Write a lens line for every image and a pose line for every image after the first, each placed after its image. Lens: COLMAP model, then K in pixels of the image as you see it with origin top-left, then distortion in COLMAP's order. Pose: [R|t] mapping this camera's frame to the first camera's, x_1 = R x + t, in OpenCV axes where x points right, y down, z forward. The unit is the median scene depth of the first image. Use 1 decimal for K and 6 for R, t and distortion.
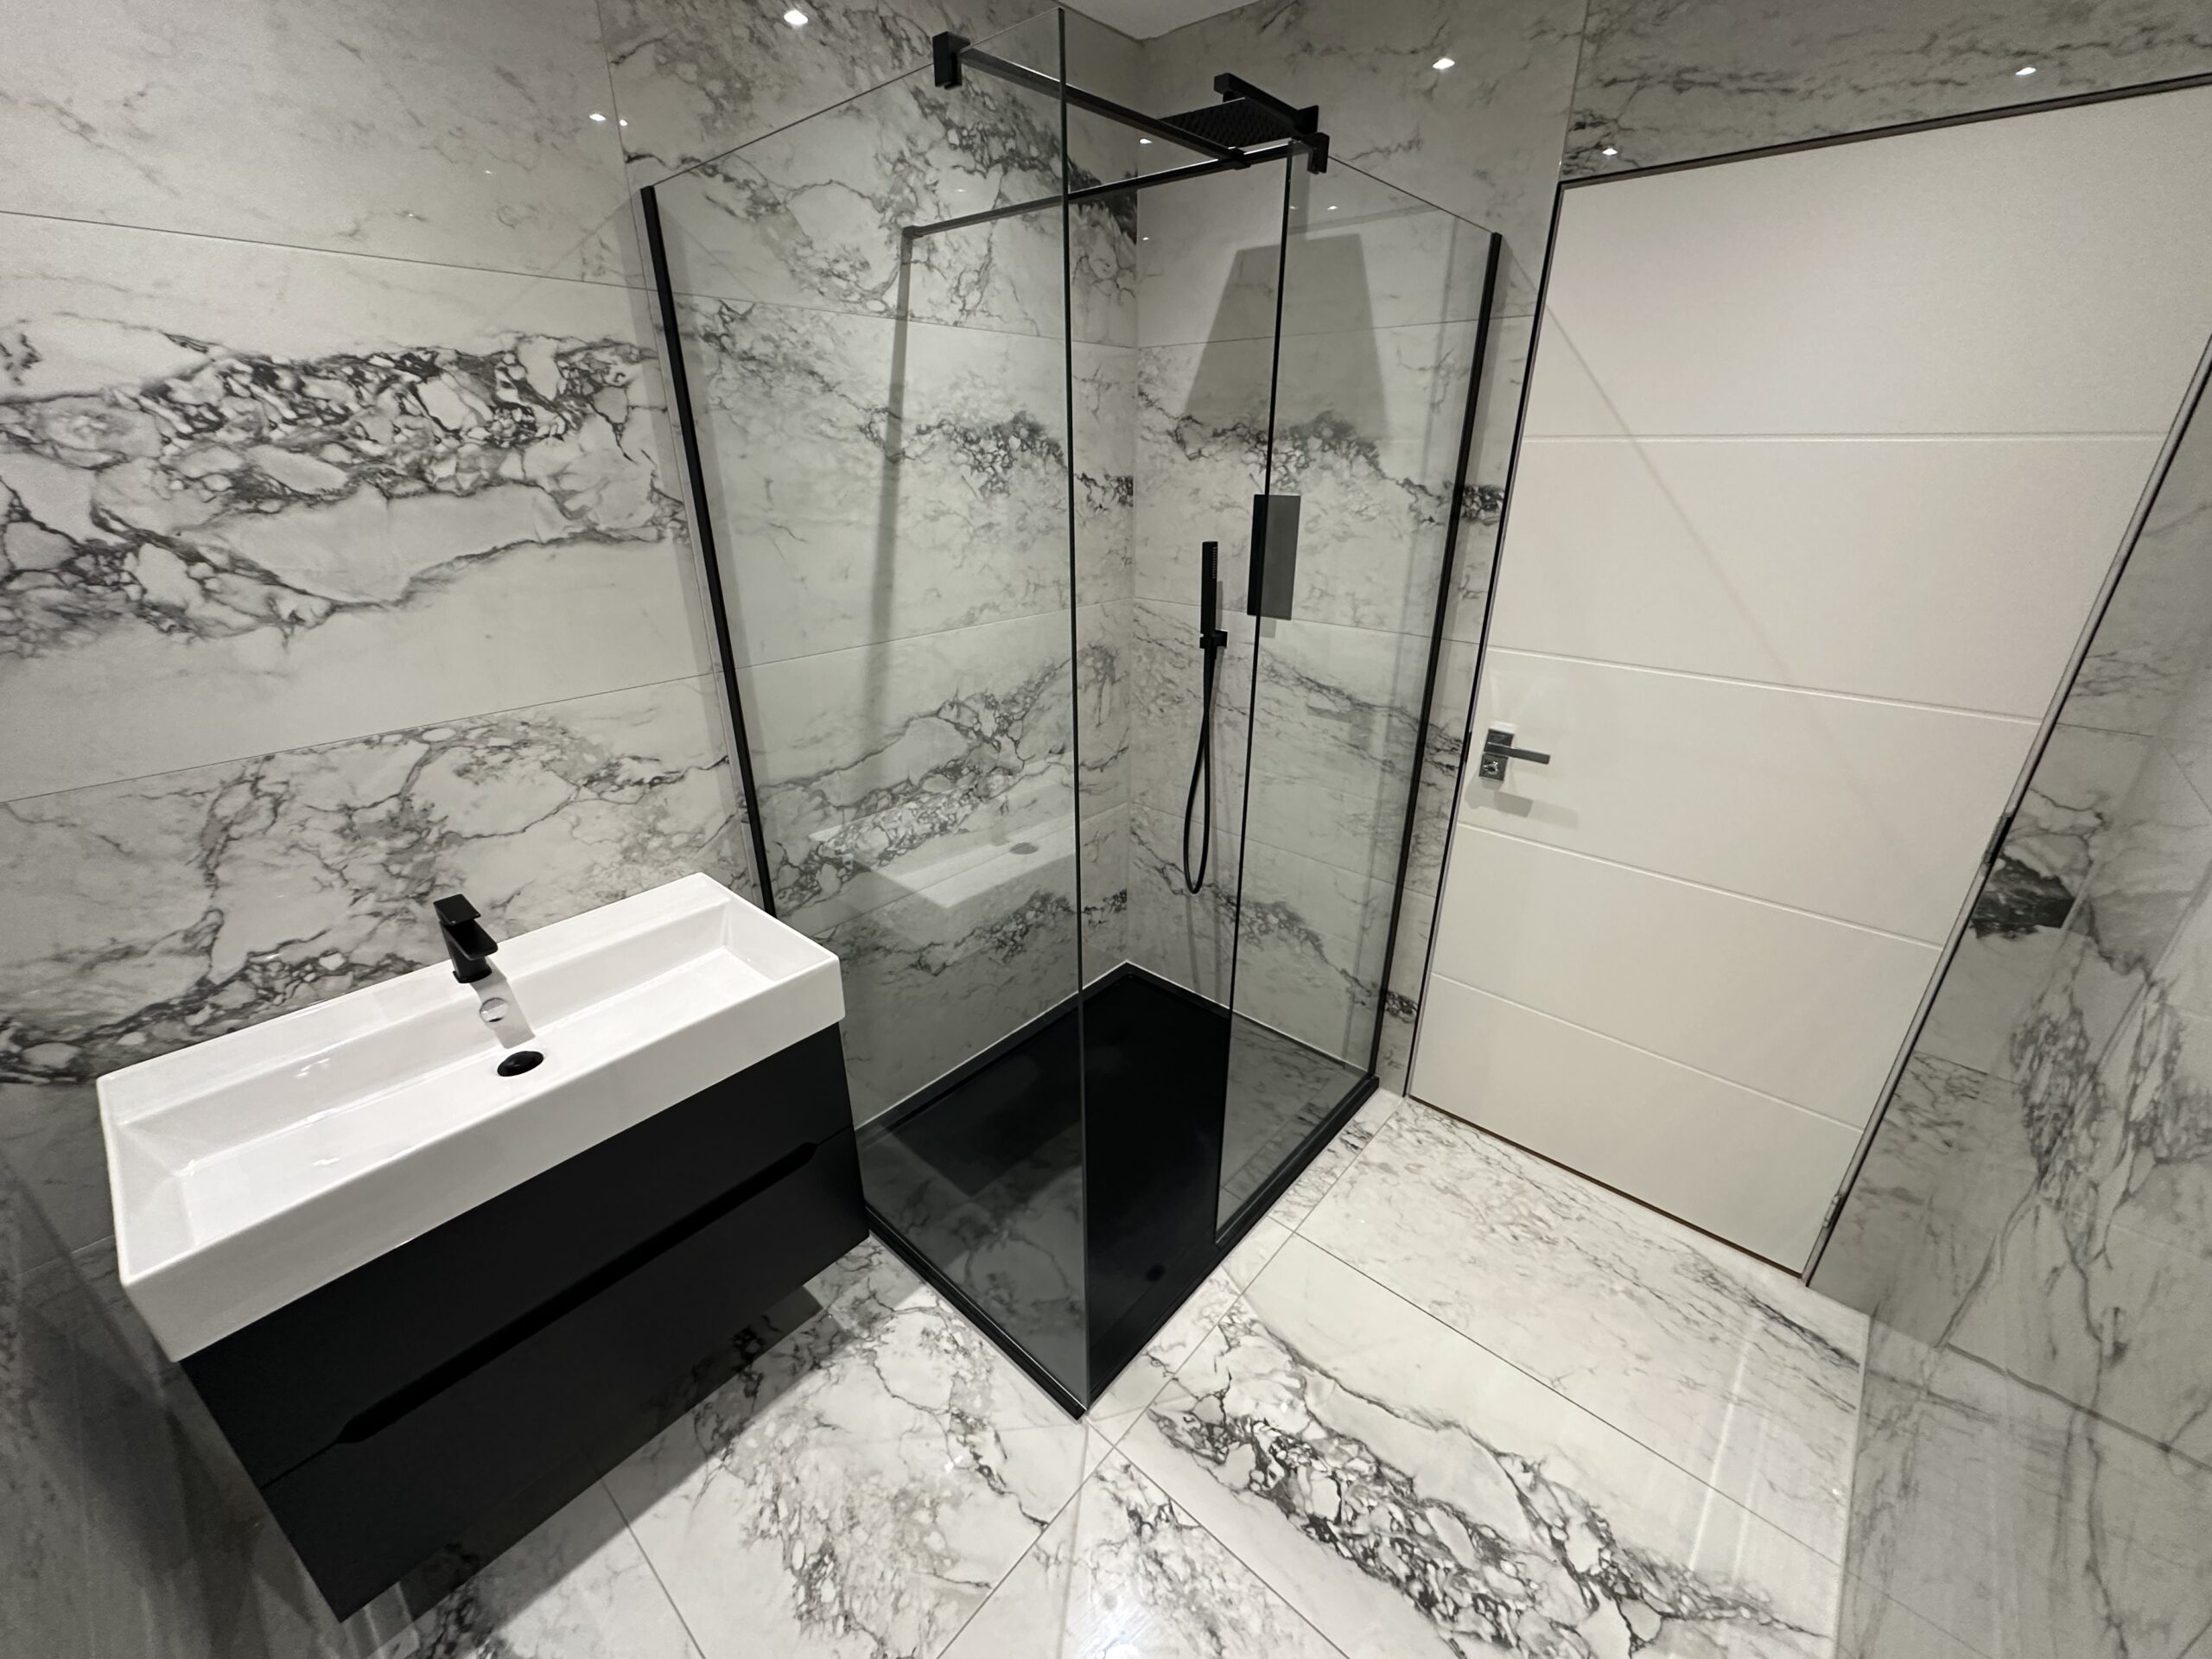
lens RADIAL K [[882.3, 0, 1104.2], [0, 882.3, 830.0], [0, 0, 1]] dist [-0.003695, 0.000886]
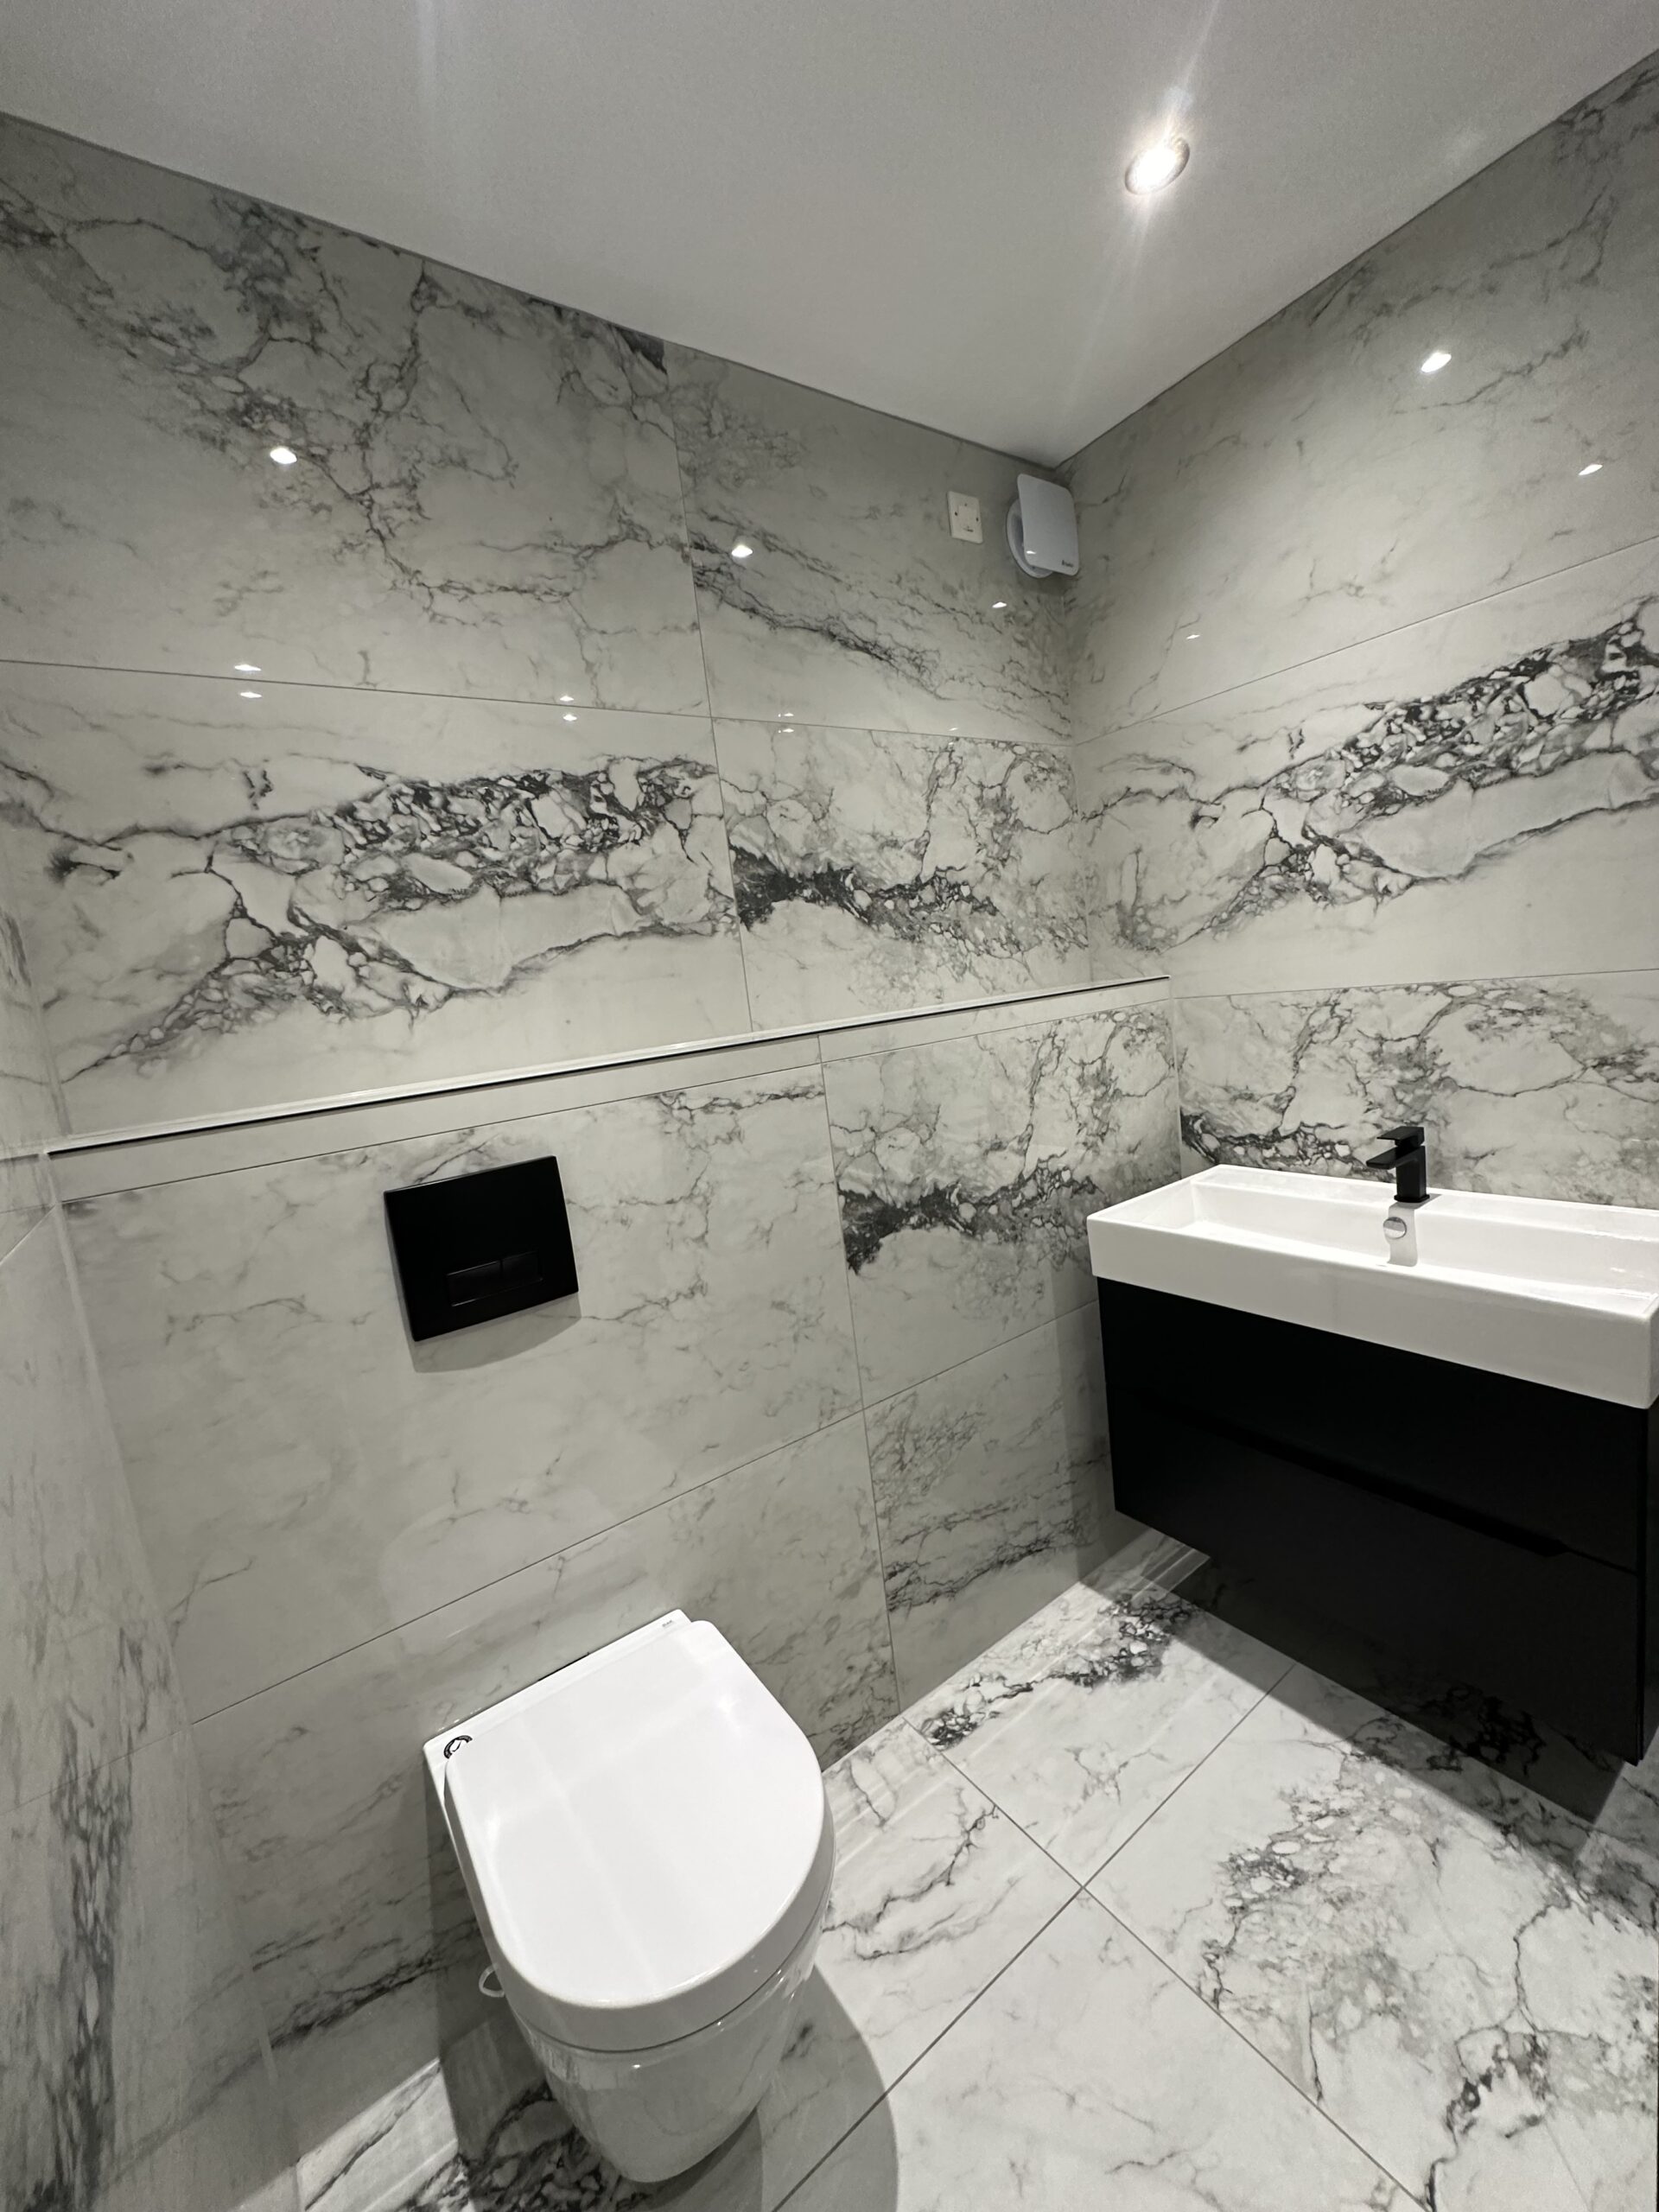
lens RADIAL K [[882.3, 0, 829.7], [0, 882.3, 1106.2], [0, 0, 1]] dist [-0.003695, 0.000886]
pose [[-0.225732, 0.162211, -0.960590, 0.427021], [-0.274851, 0.935378, 0.222542, 0.002799], [0.934613, 0.314254, -0.166561, 0.354210]]
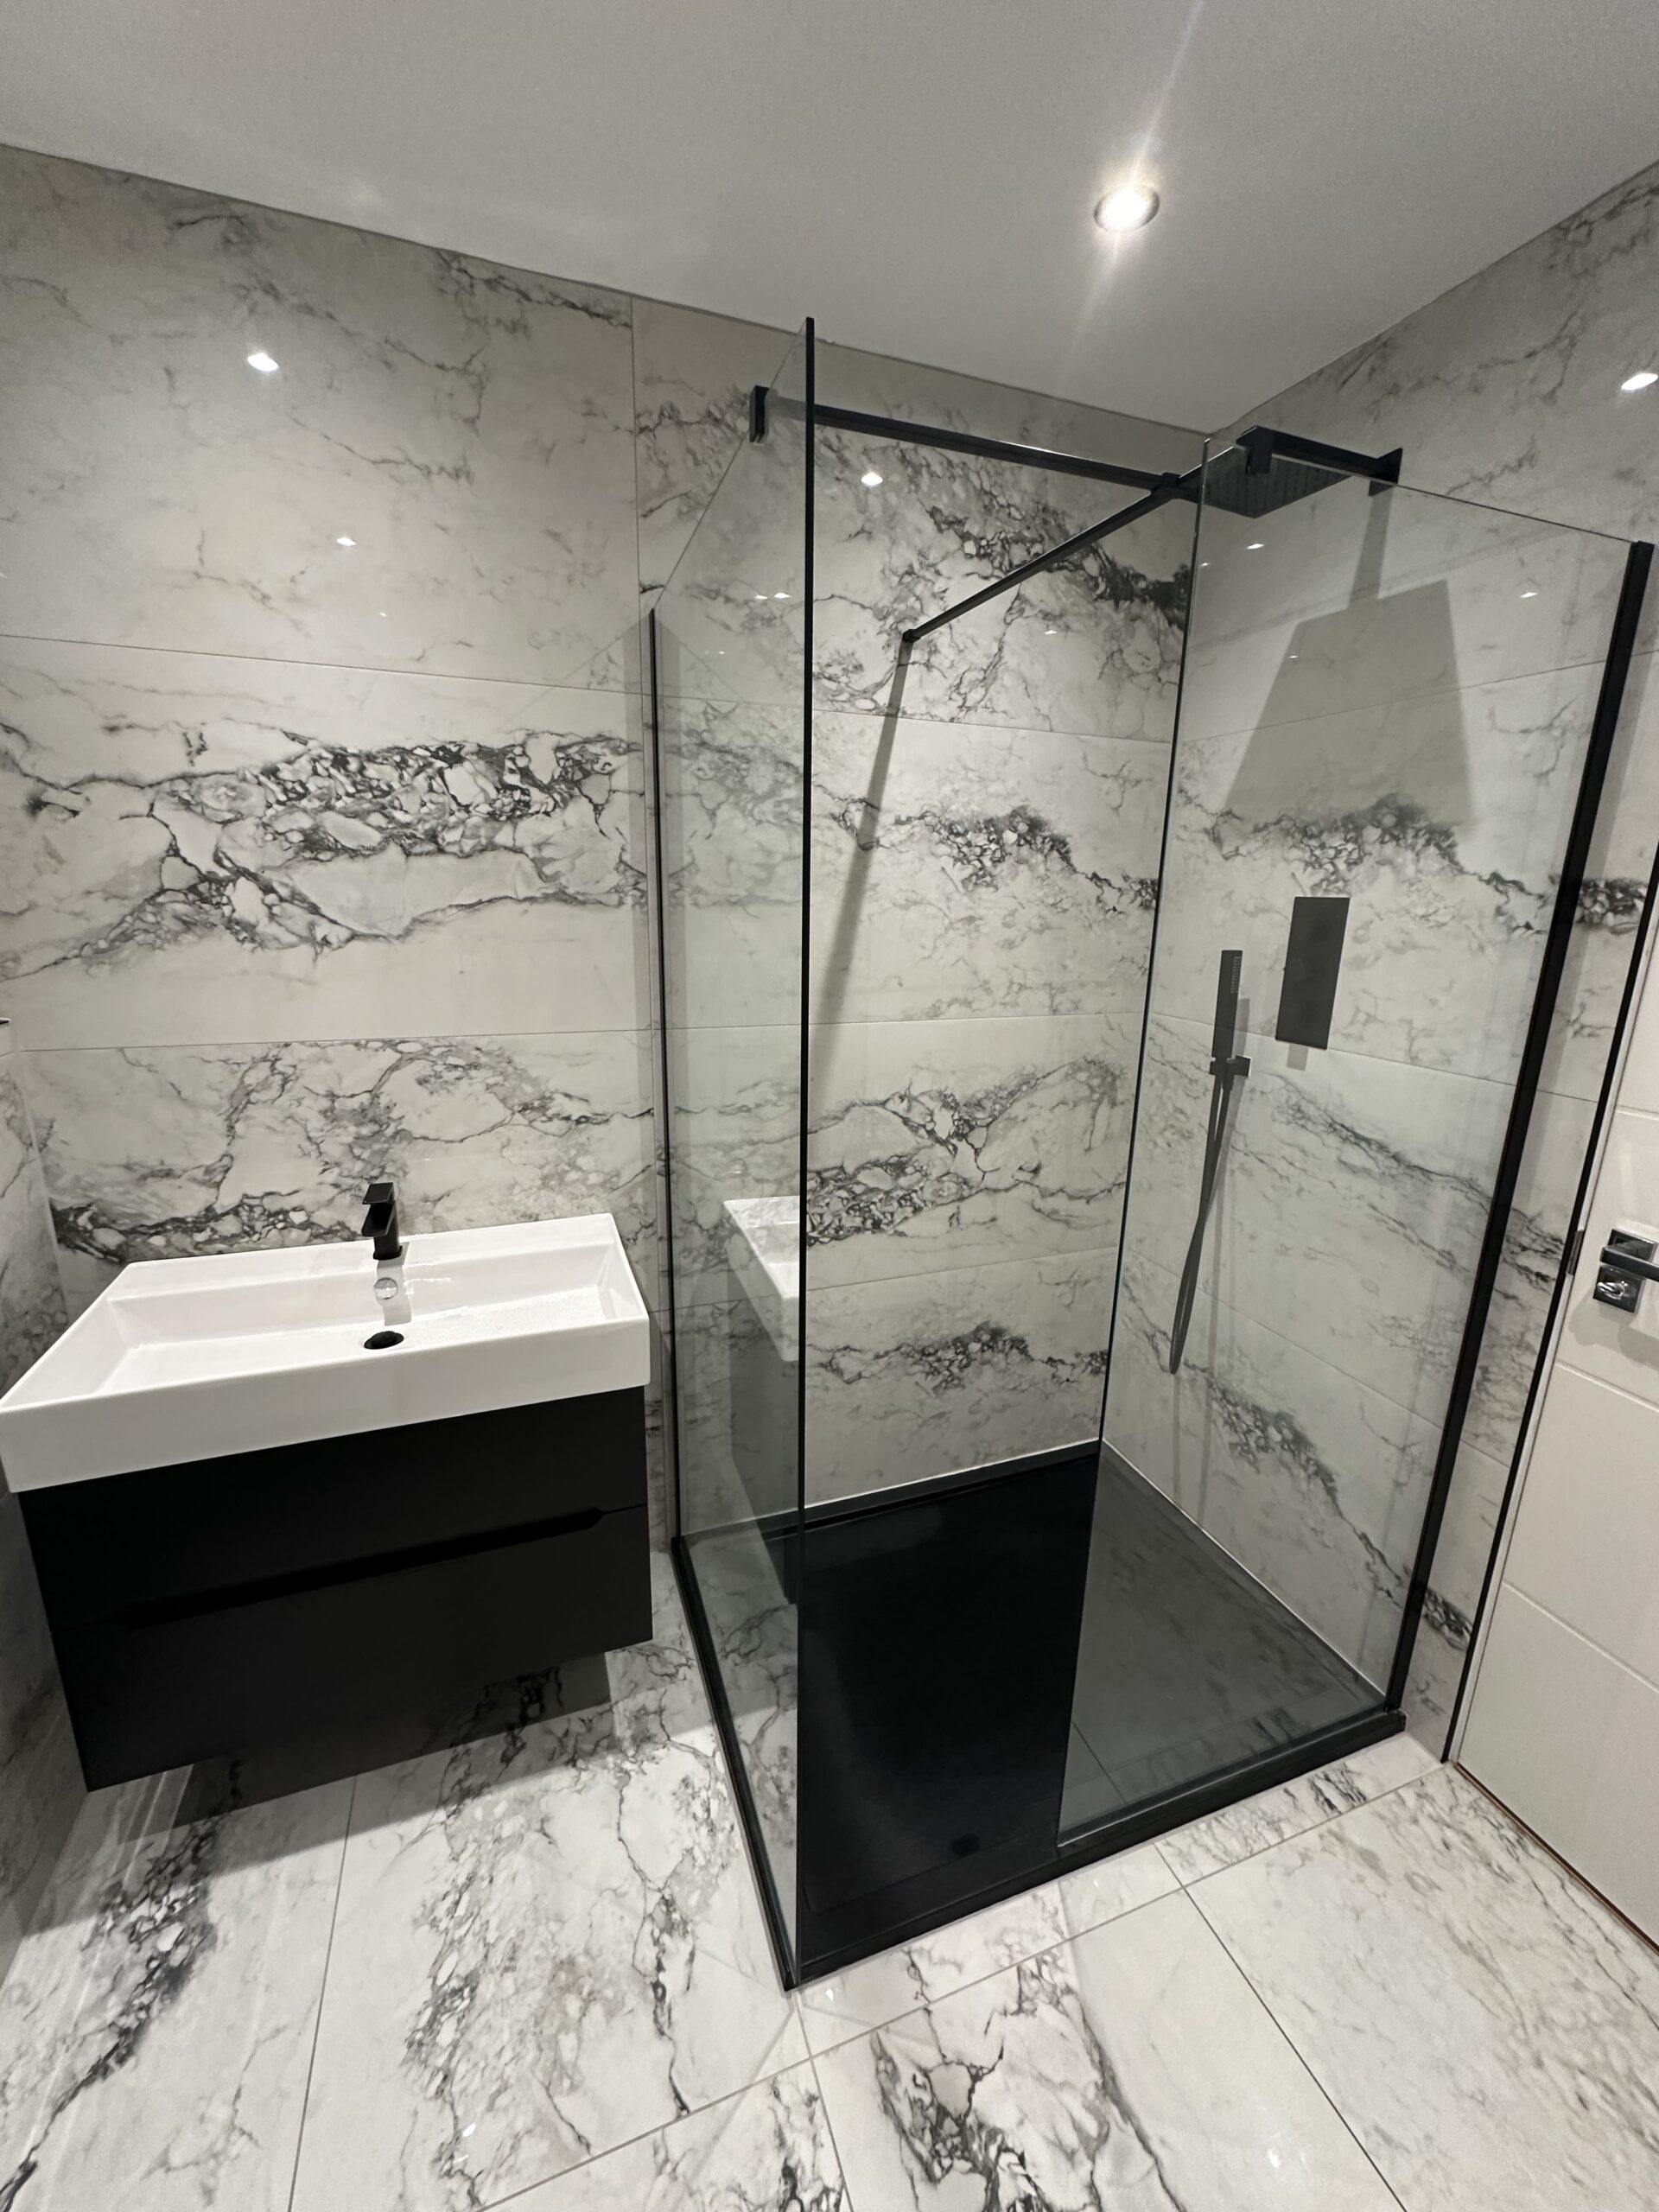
lens RADIAL K [[882.3, 0, 830.8], [0, 882.3, 1106.2], [0, 0, 1]] dist [-0.003695, 0.000886]
pose [[0.879298, 0.131710, -0.457697, 0.230792], [-0.207565, 0.970911, -0.119364, -0.004747], [0.428662, 0.199959, 0.881059, 0.157617]]
